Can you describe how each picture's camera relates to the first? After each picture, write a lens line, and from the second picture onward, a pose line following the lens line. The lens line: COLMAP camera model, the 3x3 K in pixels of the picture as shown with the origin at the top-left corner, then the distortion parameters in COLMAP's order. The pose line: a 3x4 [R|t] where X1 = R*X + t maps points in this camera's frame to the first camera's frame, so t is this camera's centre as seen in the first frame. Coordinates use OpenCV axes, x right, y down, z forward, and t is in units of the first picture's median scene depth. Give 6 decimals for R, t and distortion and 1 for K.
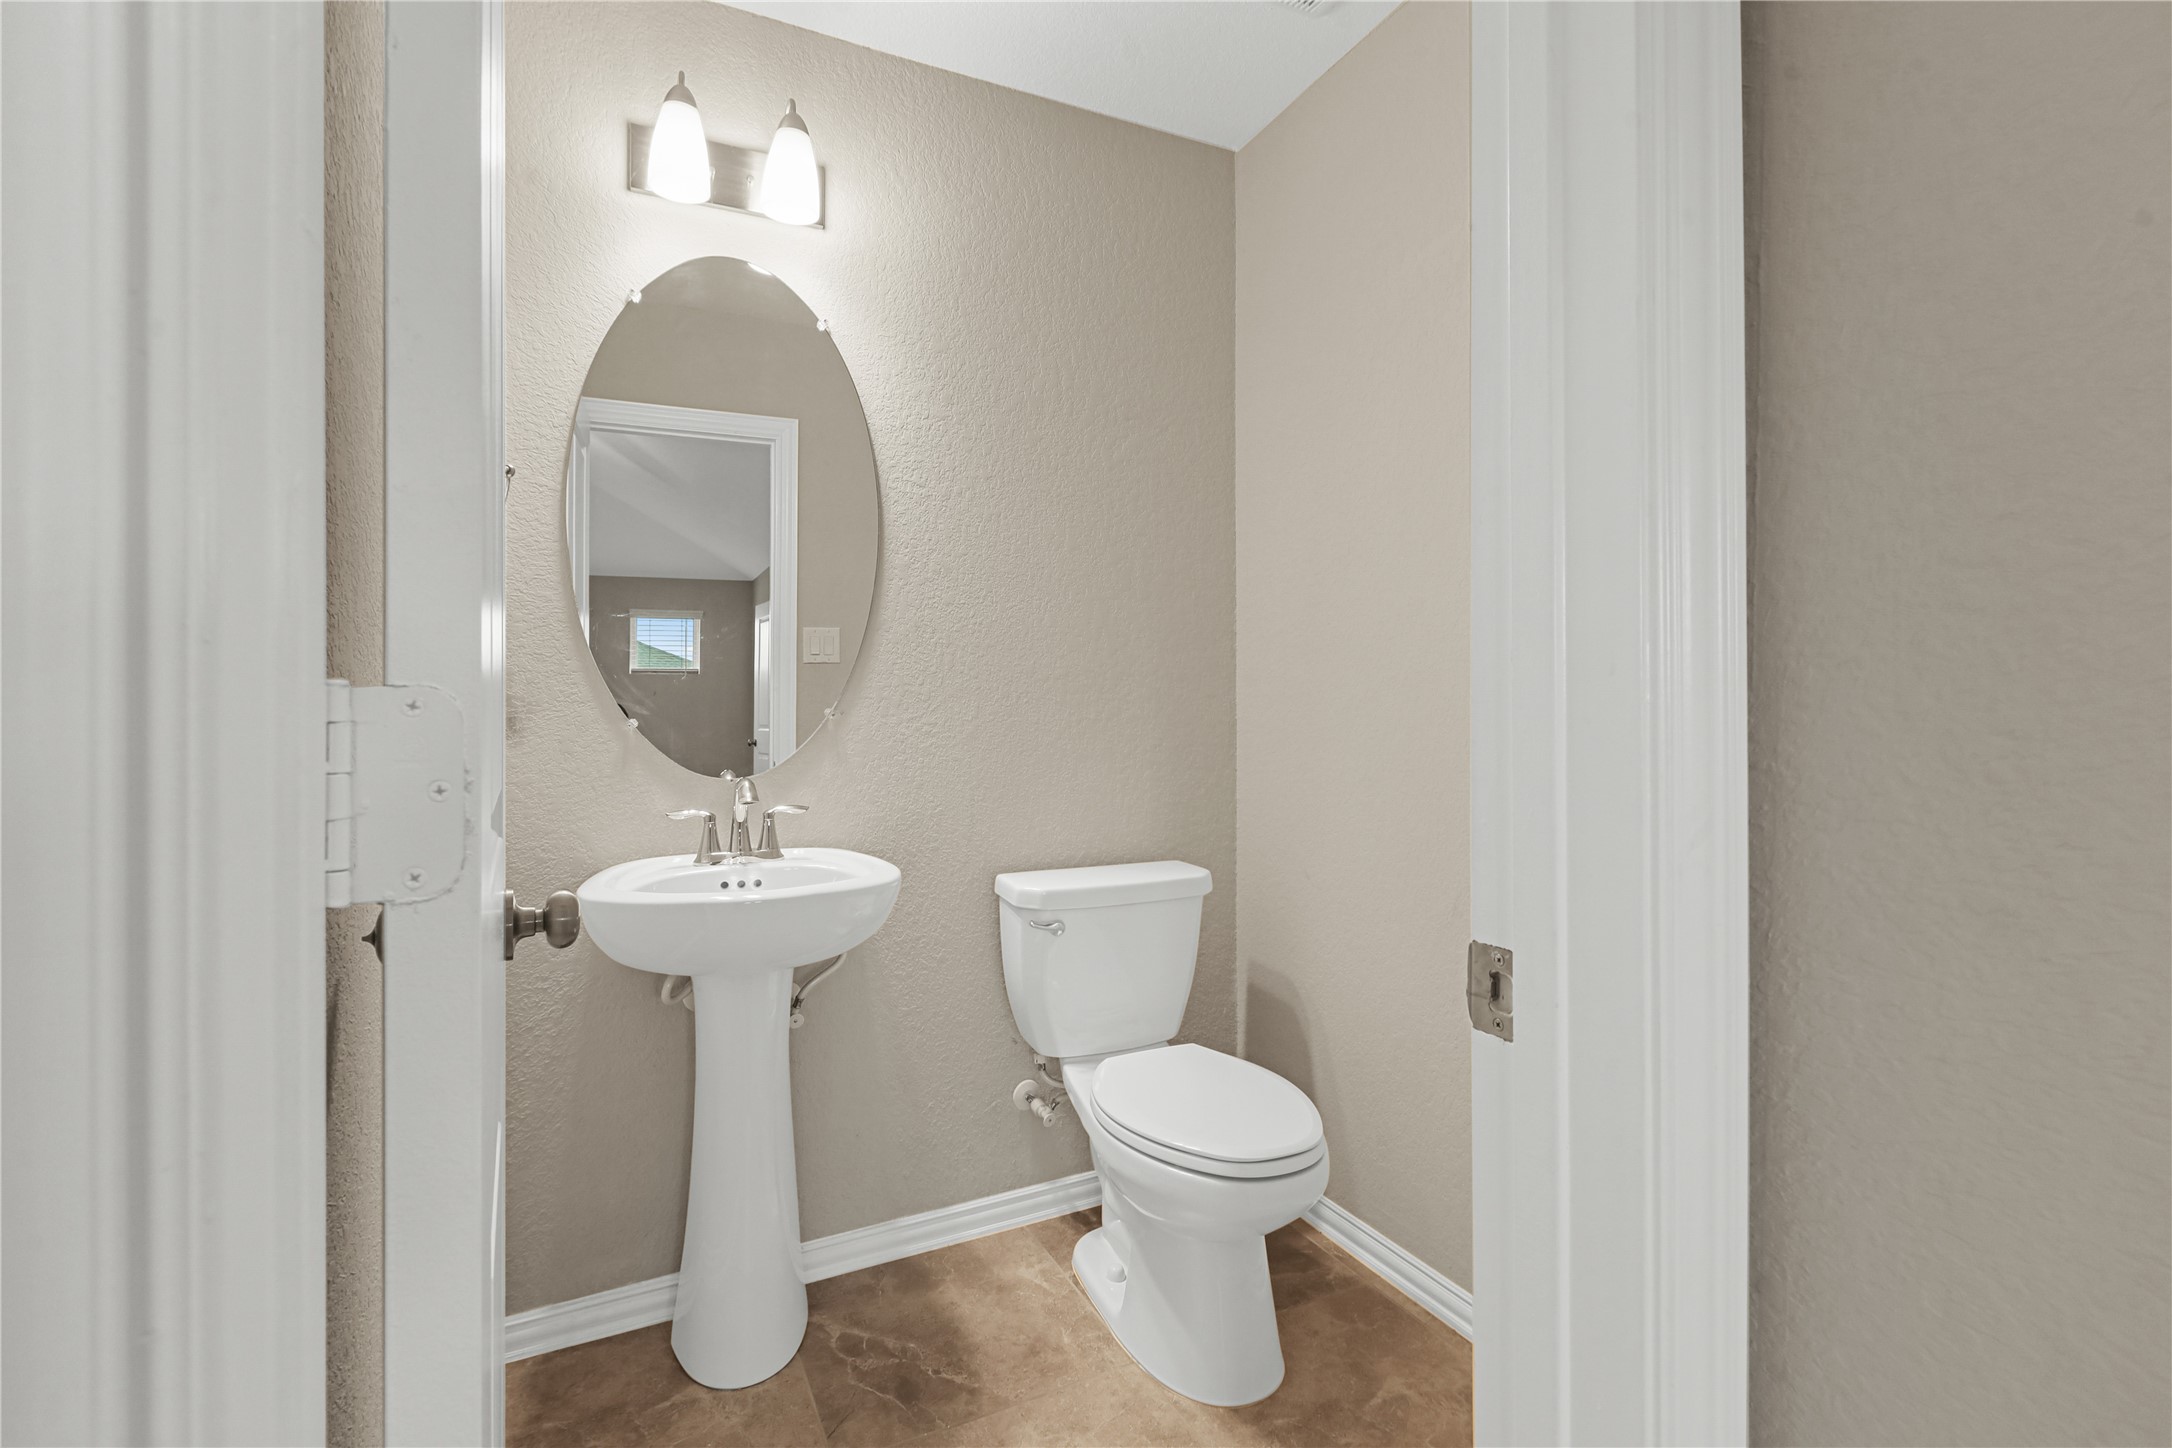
lens RADIAL K [[988.2, 0, 1077.0], [0, 988.2, 721.9], [0, 0, 1]] dist [-0.002964, -0.000091]
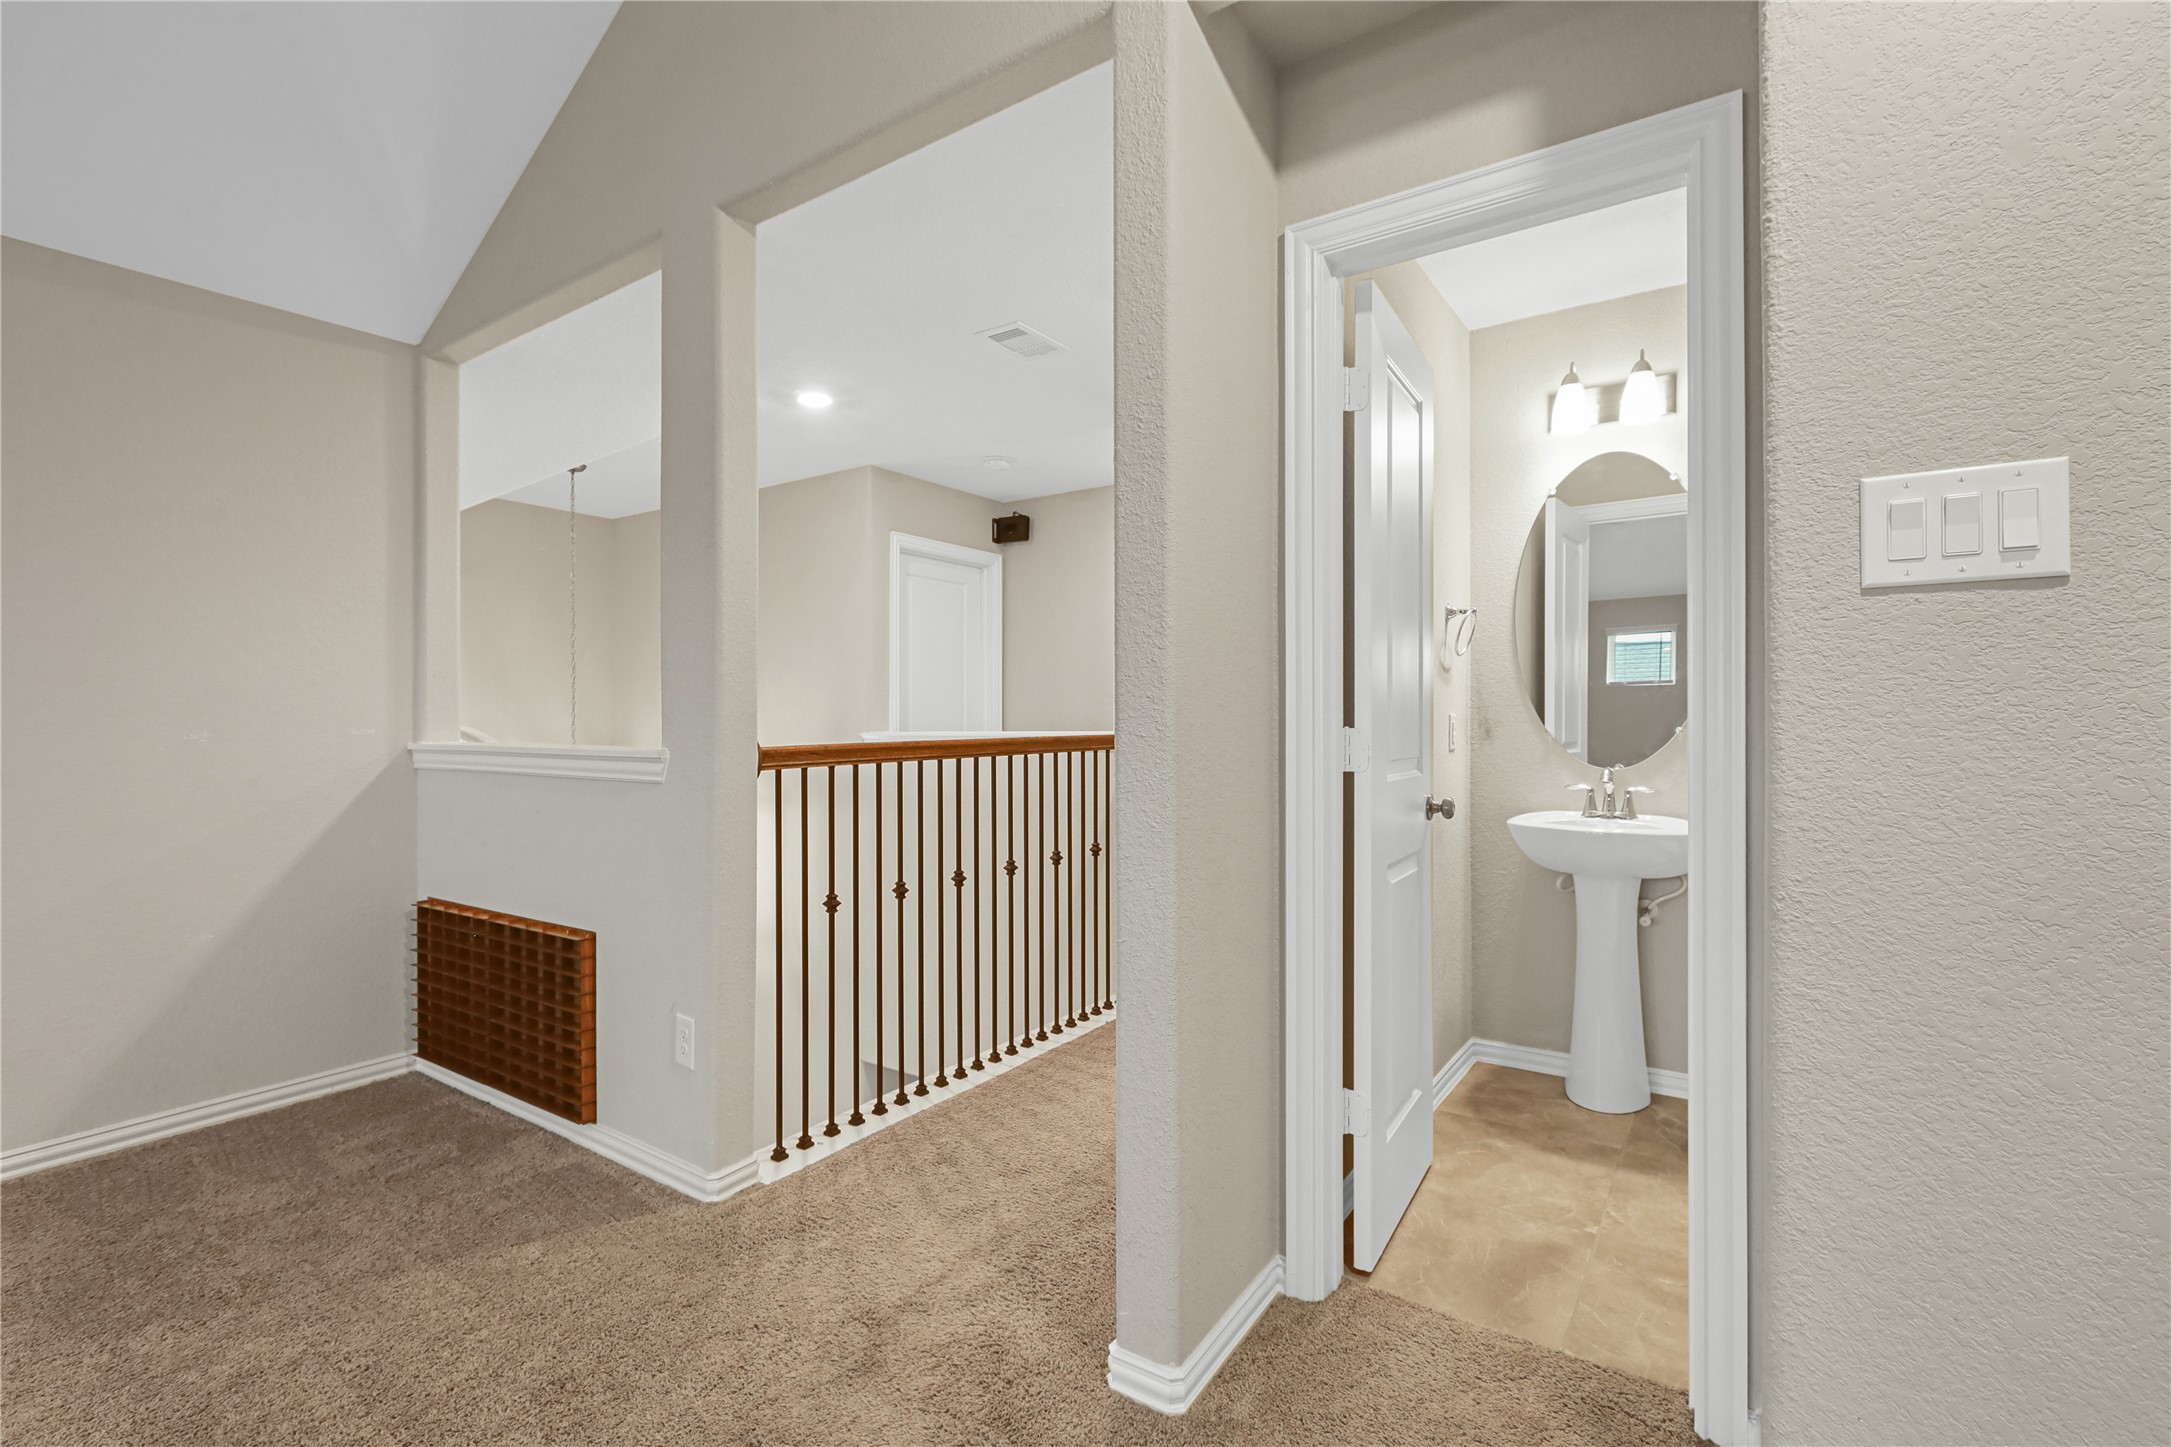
lens RADIAL K [[987.8, 0, 1076.5], [0, 987.8, 721.4], [0, 0, 1]] dist [-0.002964, -0.000091]
pose [[0.490173, -0.008156, -0.871587, 0.688222], [-0.001353, 0.999948, -0.010118, -0.003768], [0.871624, 0.006138, 0.490136, -0.621937]]
